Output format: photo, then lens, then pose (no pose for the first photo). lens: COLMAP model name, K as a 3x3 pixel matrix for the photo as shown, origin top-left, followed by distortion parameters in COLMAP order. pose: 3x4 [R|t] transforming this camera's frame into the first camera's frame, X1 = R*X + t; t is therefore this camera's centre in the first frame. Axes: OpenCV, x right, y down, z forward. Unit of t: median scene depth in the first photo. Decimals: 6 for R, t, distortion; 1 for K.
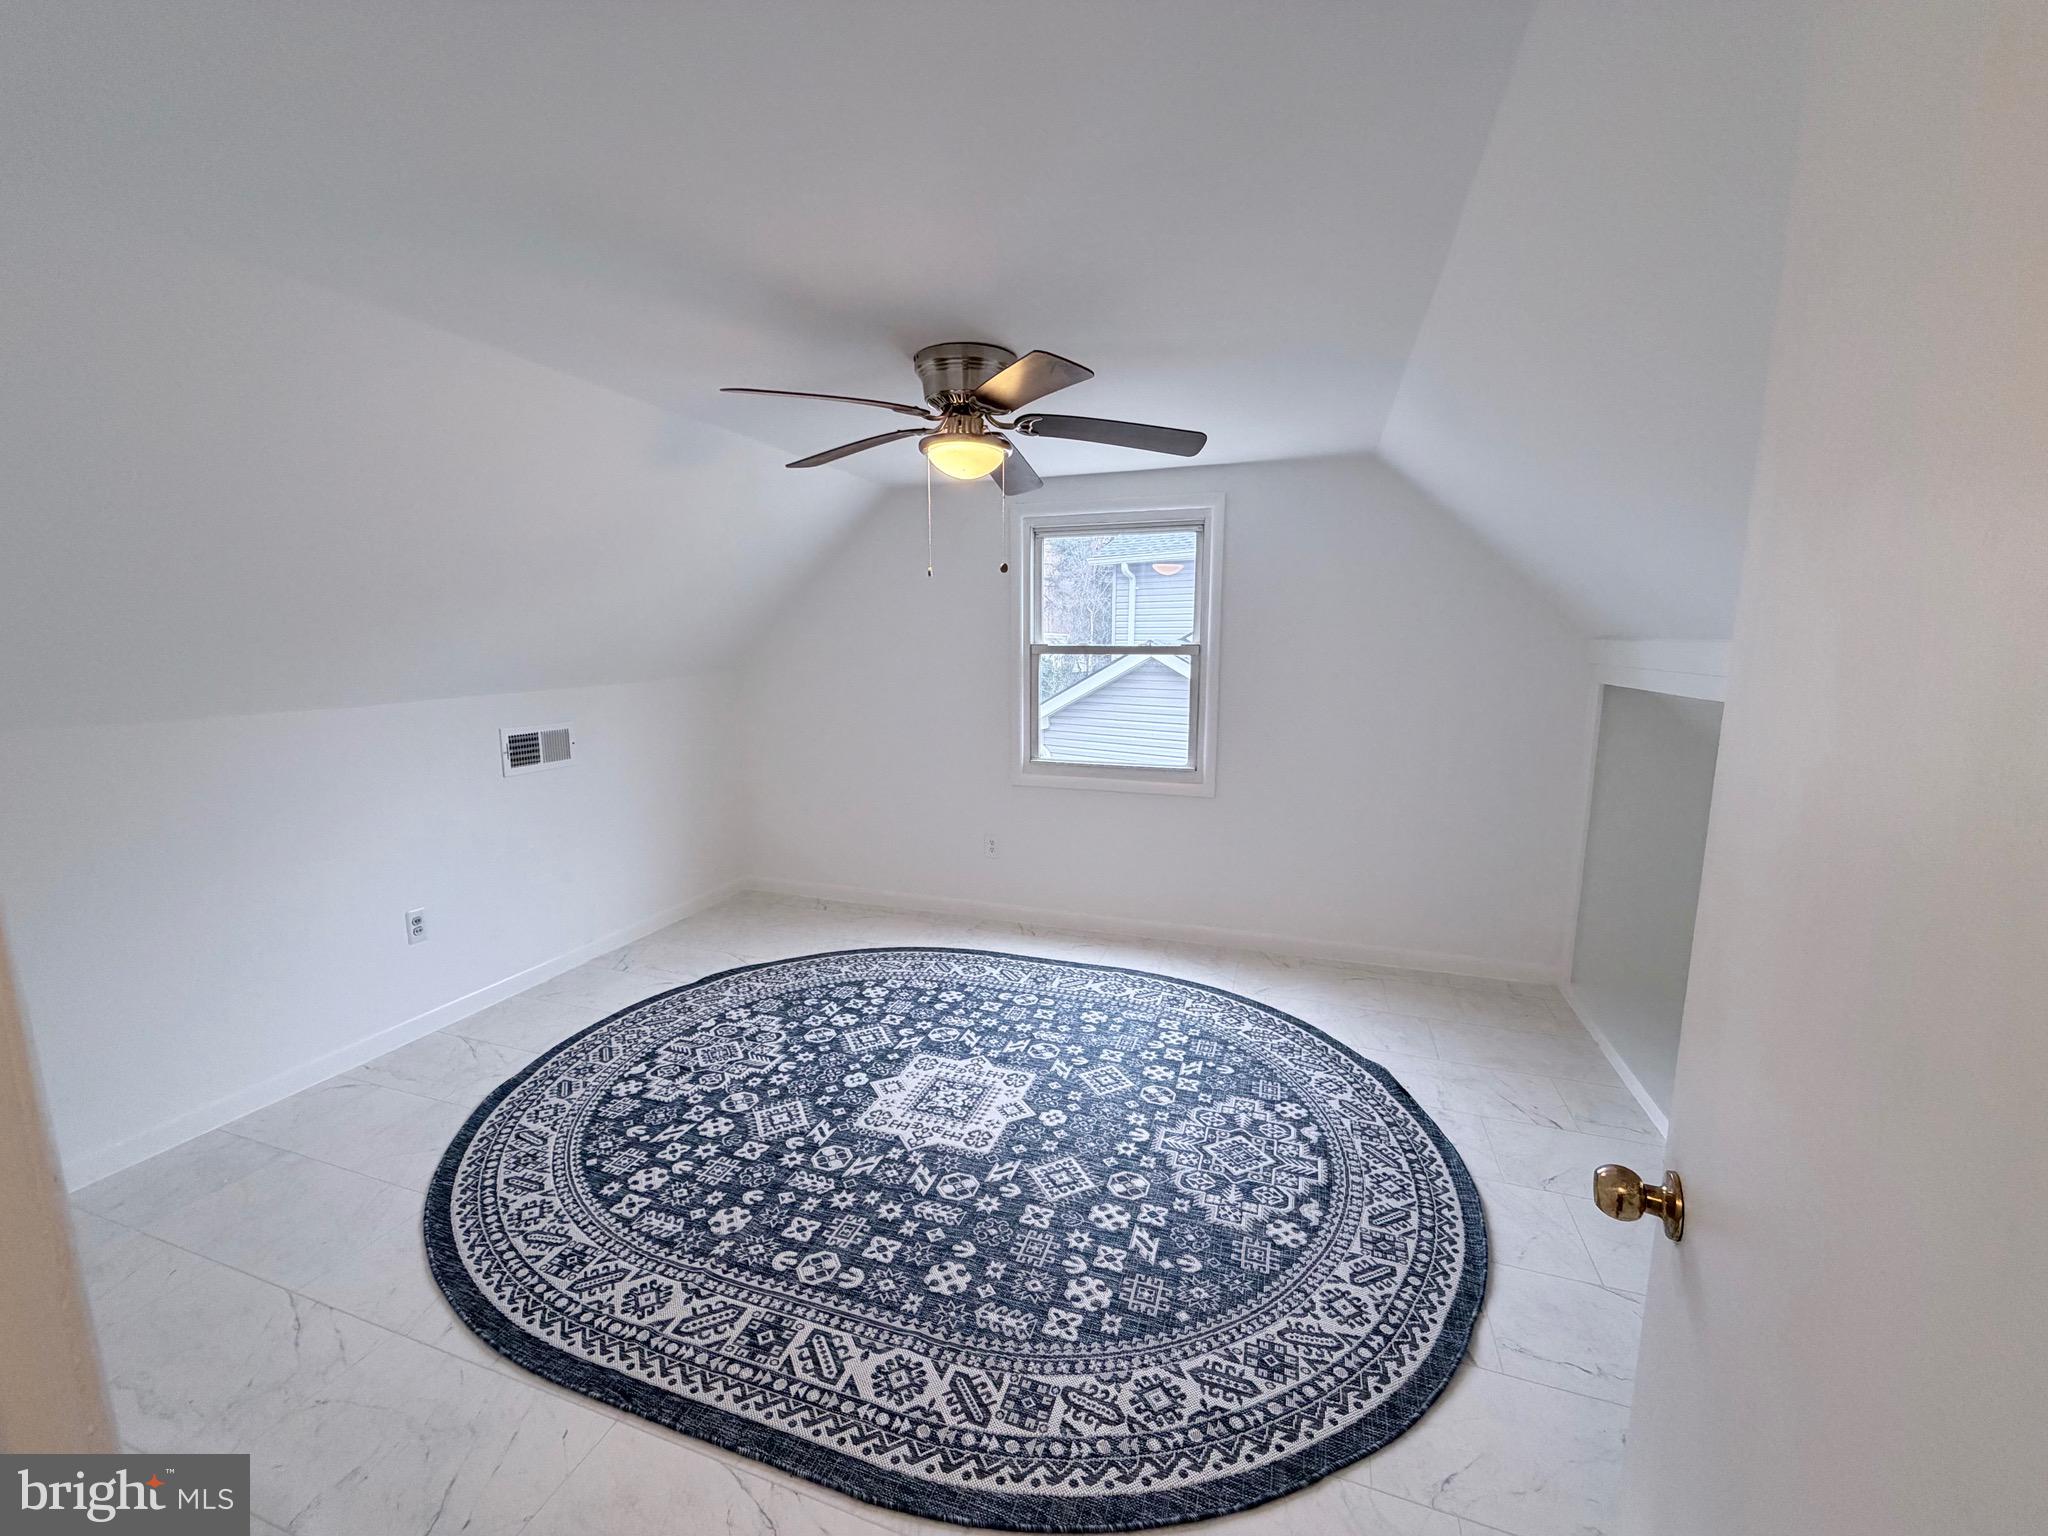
lens RADIAL K [[816.7, 0, 1019.4], [0, 816.7, 773.5], [0, 0, 1]] dist [-0.000737, 0.000358]
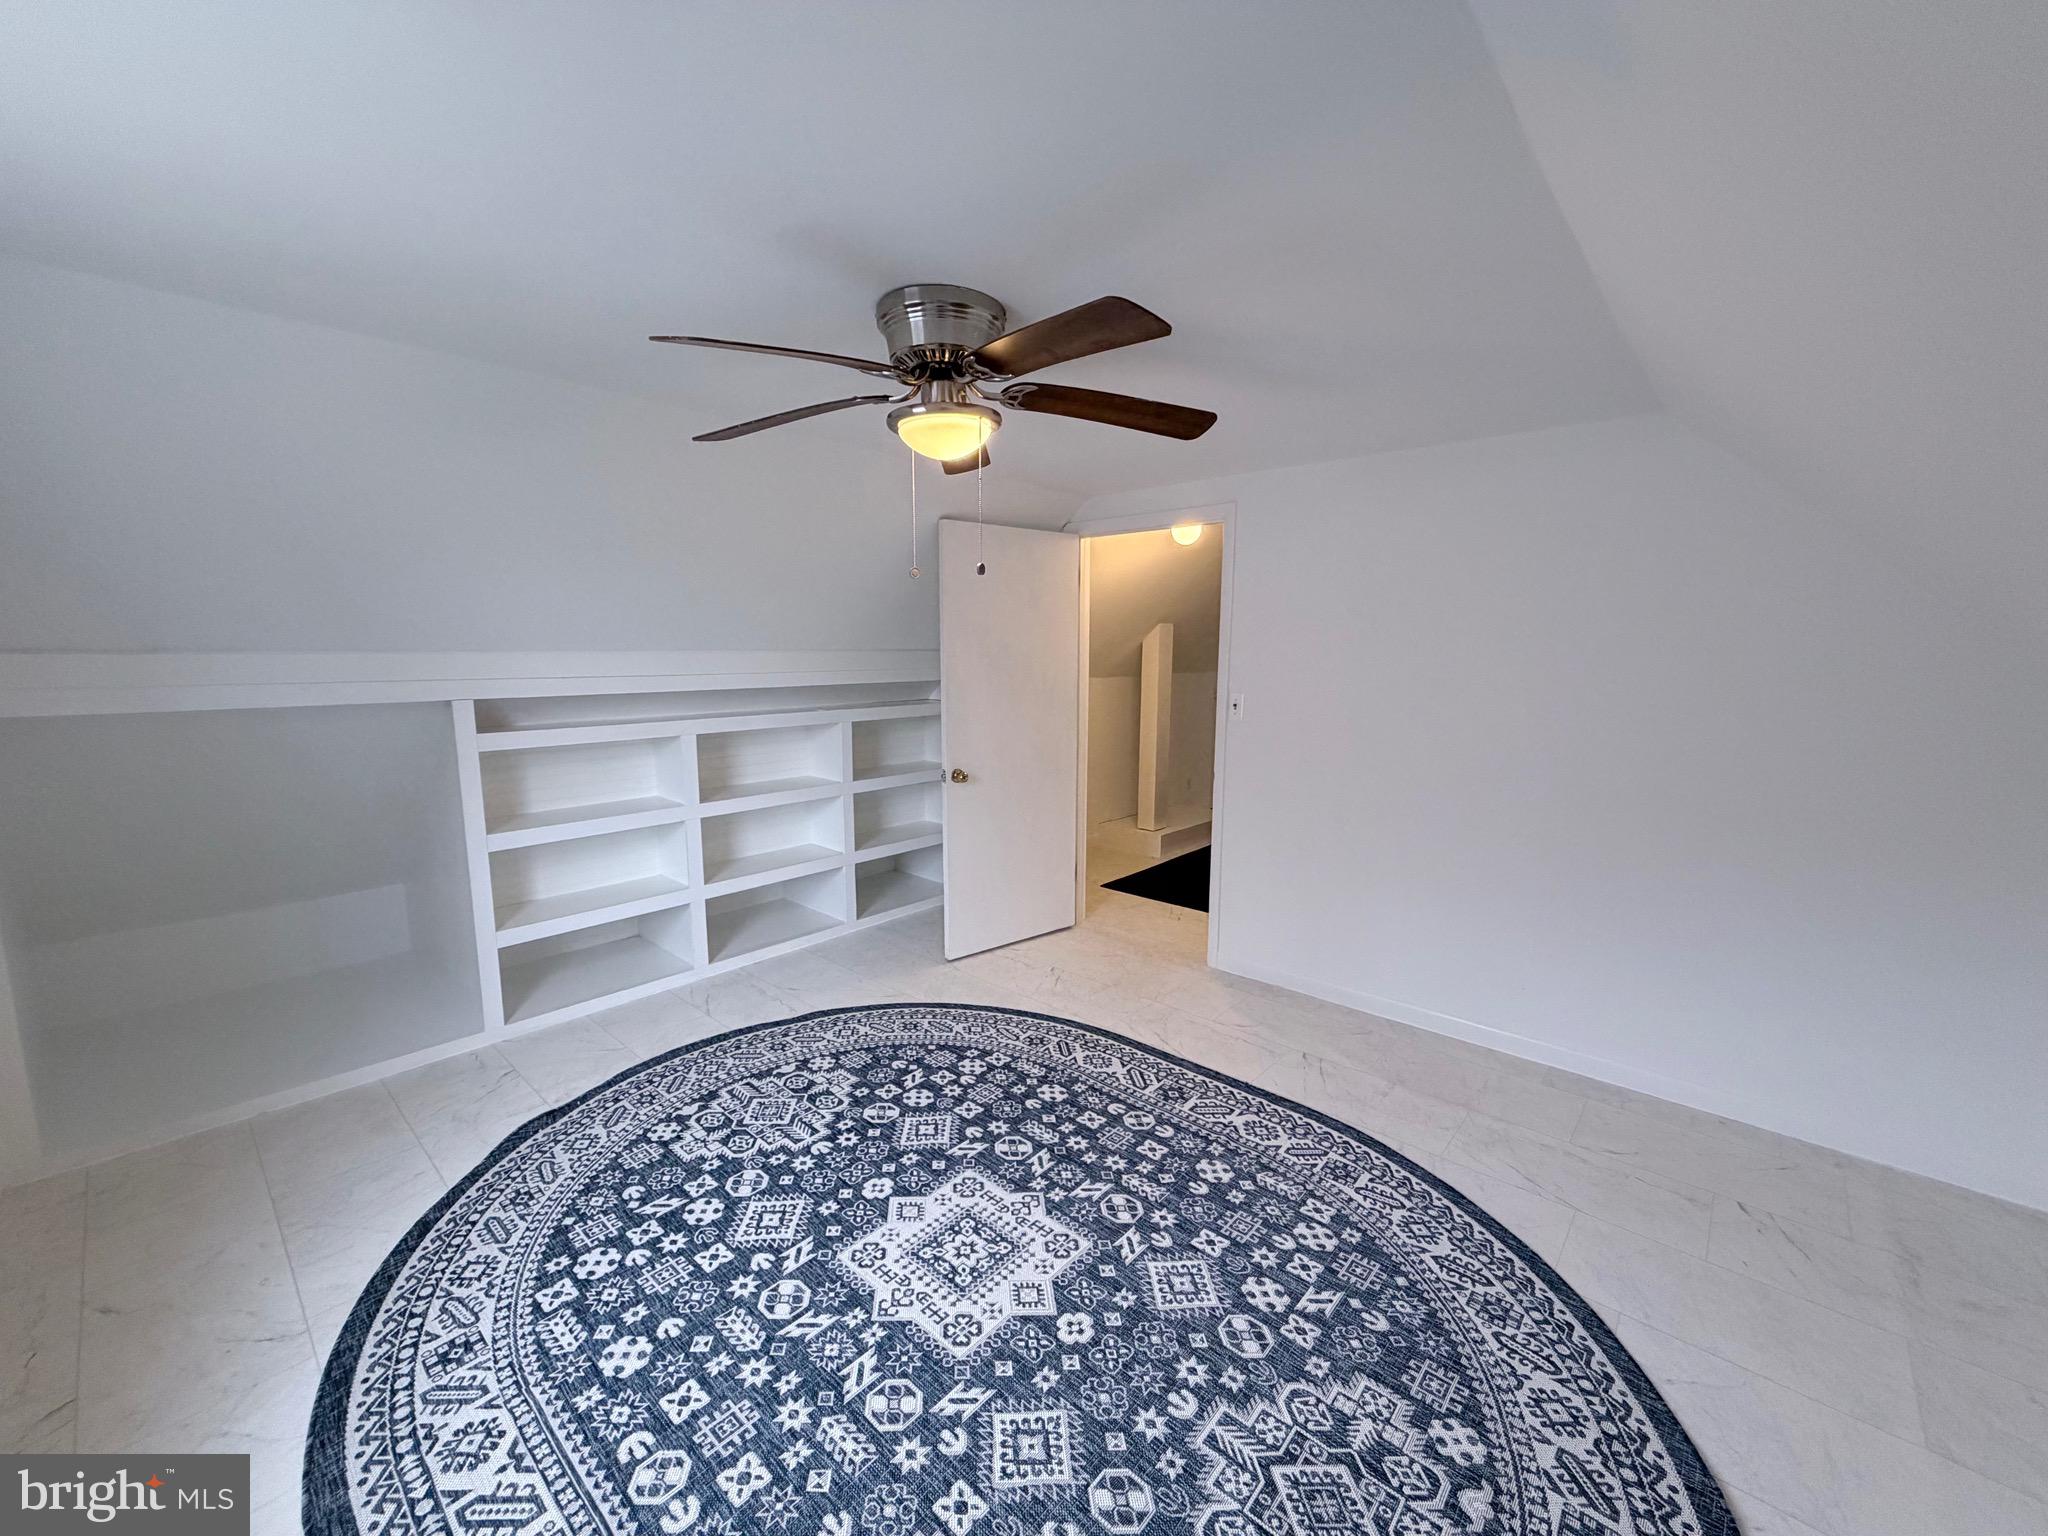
lens RADIAL K [[816.7, 0, 1022.1], [0, 816.7, 757.5], [0, 0, 1]] dist [-0.000737, 0.000358]
pose [[-0.920926, -0.053987, 0.385981, -0.446685], [0.061583, 0.957761, 0.280894, -0.285454], [-0.384842, 0.282452, -0.878702, 1.680459]]
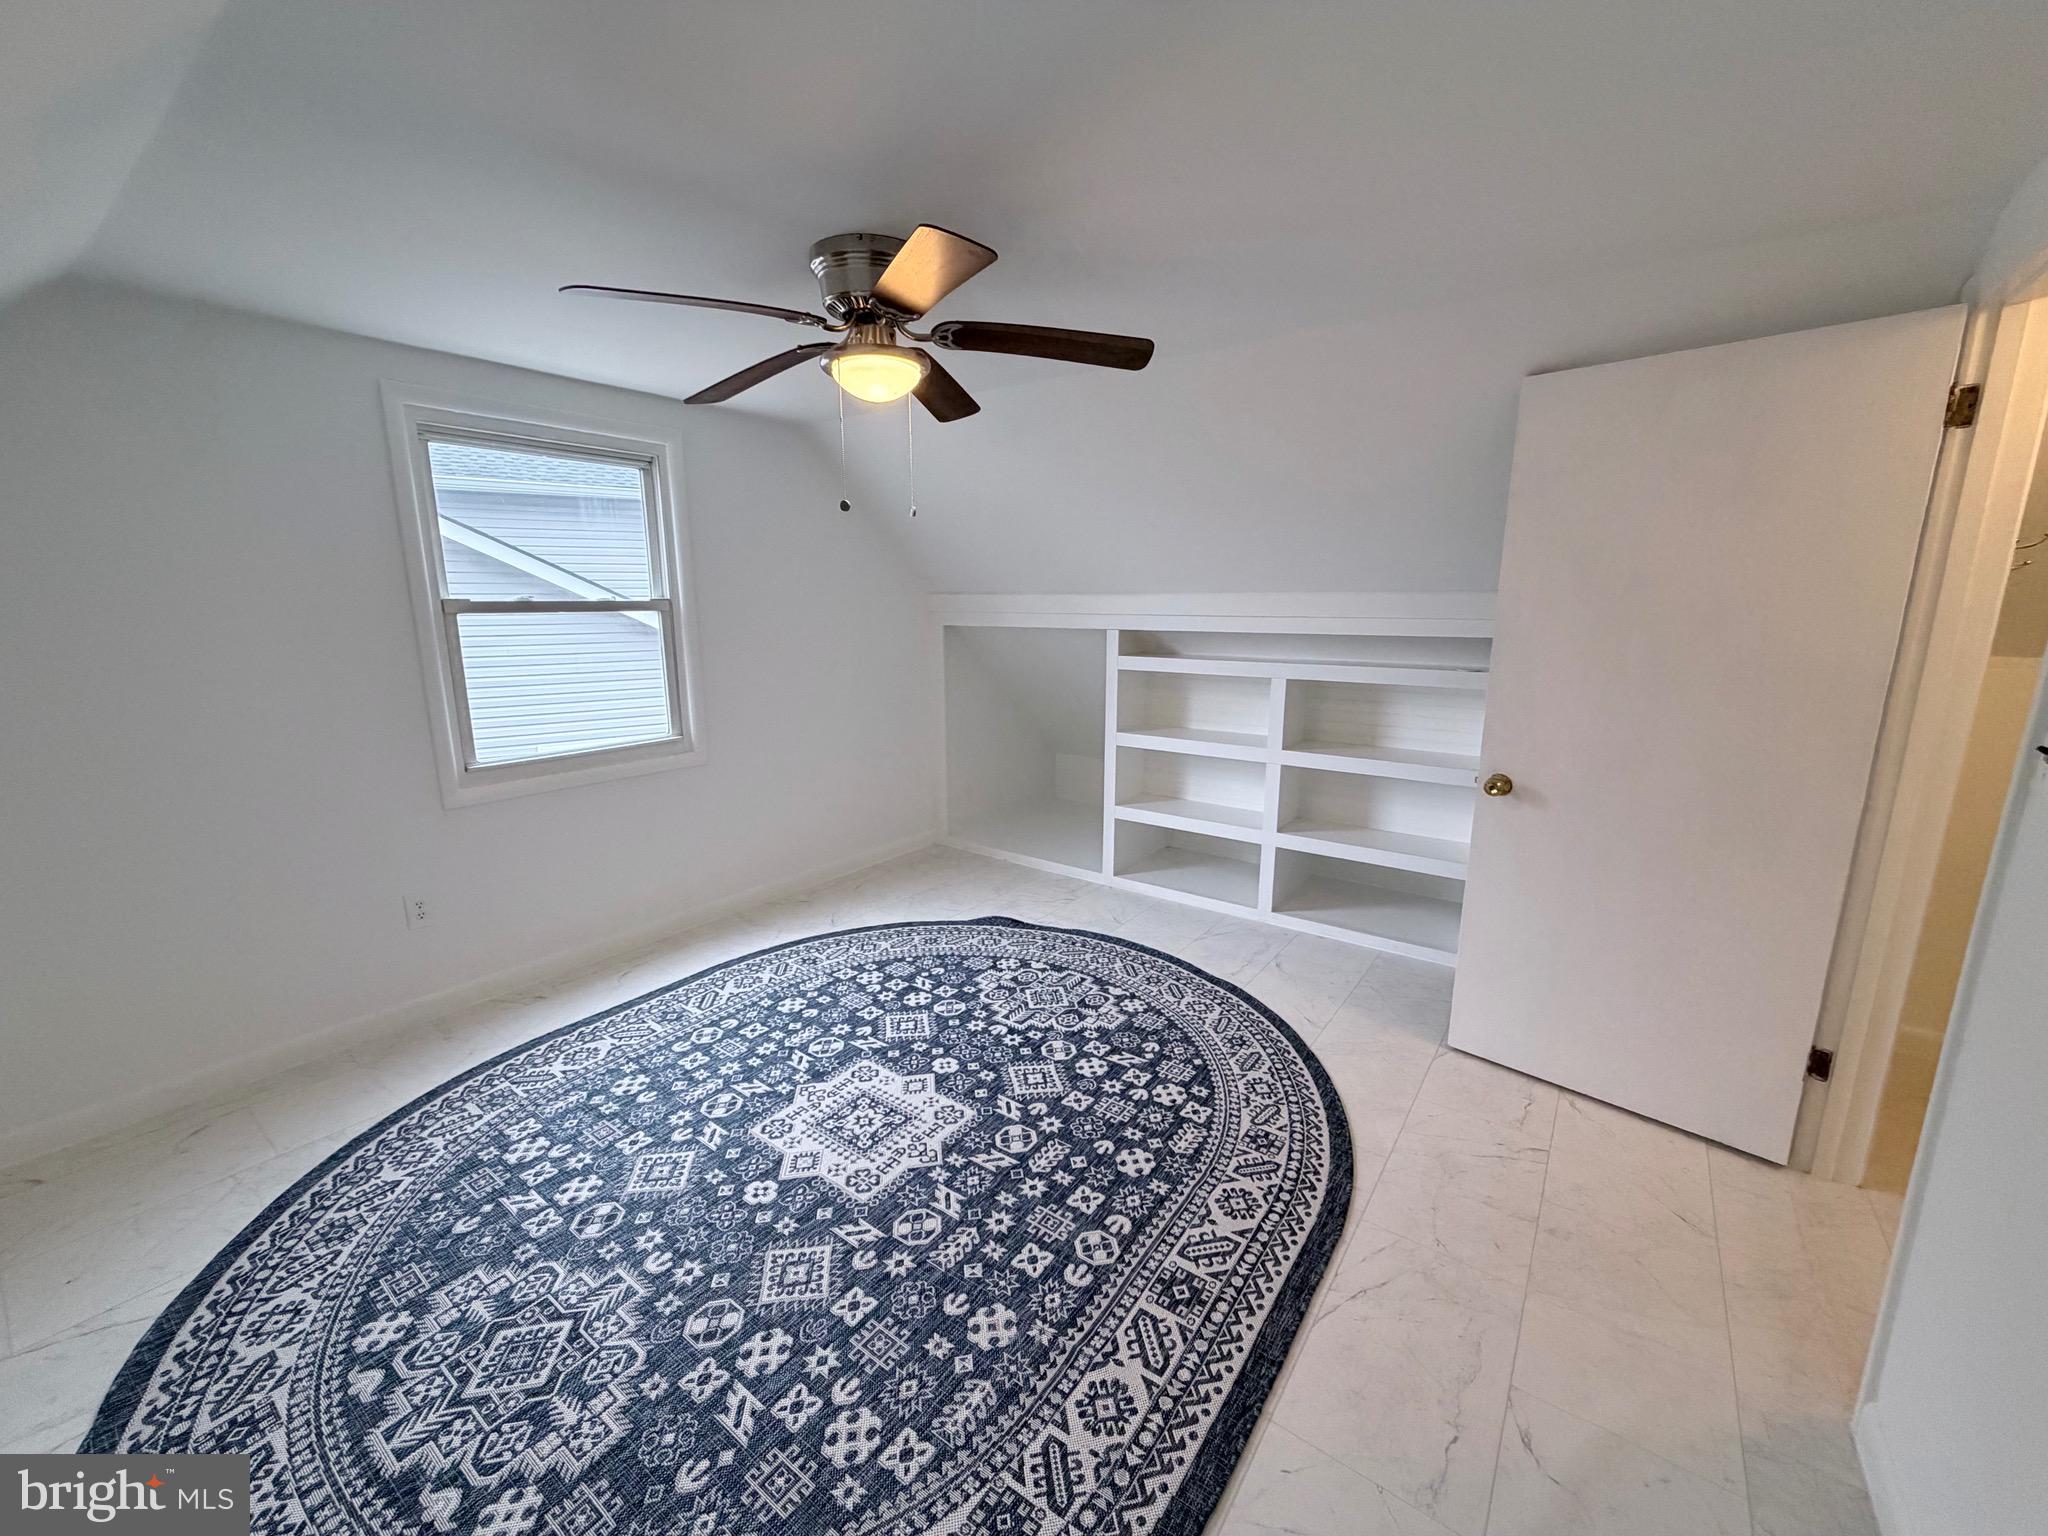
lens RADIAL K [[816.7, 0, 1015.8], [0, 816.7, 769.6], [0, 0, 1]] dist [-0.000737, 0.000358]
pose [[0.300223, -0.196132, 0.933487, -0.855309], [0.155260, 0.975630, 0.155053, -0.086588], [-0.941149, 0.098383, 0.323357, 0.583920]]
